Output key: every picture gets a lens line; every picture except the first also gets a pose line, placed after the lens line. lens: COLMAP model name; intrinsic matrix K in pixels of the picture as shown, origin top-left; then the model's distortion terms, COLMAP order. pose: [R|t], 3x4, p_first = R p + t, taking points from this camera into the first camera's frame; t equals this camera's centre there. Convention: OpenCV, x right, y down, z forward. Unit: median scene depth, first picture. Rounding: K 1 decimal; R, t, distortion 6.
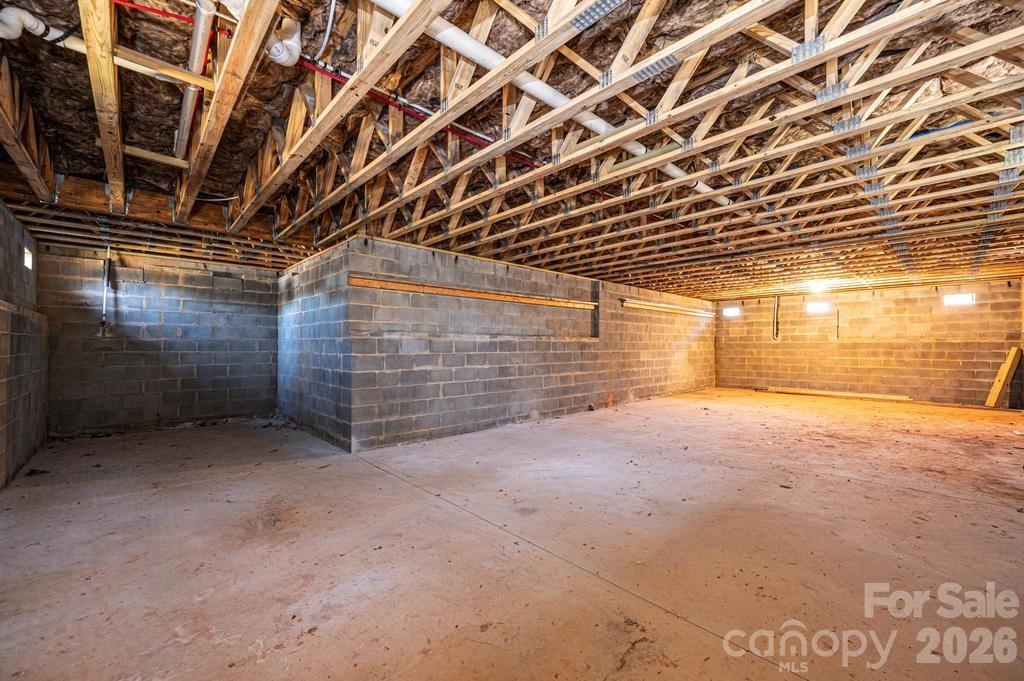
lens RADIAL K [[407.5, 0, 511.7], [0, 407.5, 344.4], [0, 0, 1]] dist [0.000673, 0.000016]
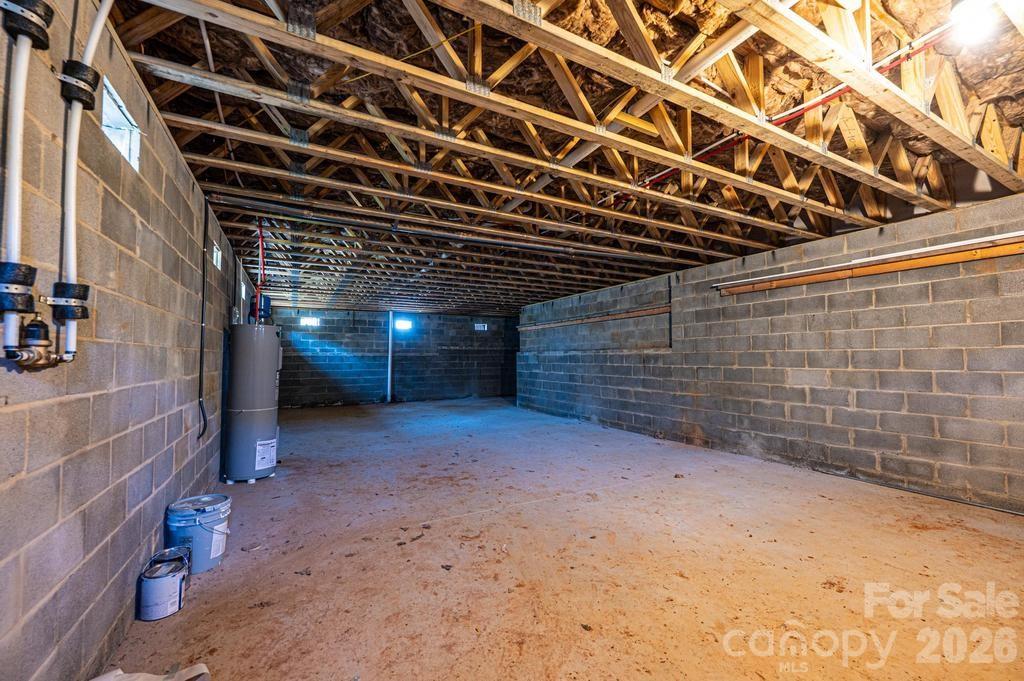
lens RADIAL K [[407.5, 0, 511.3], [0, 407.5, 343.0], [0, 0, 1]] dist [0.000673, 0.000016]
pose [[-0.252584, -0.034207, -0.966970, 1.173821], [0.006743, 0.999288, -0.037112, 0.000556], [0.967551, -0.015894, -0.252174, 1.020906]]
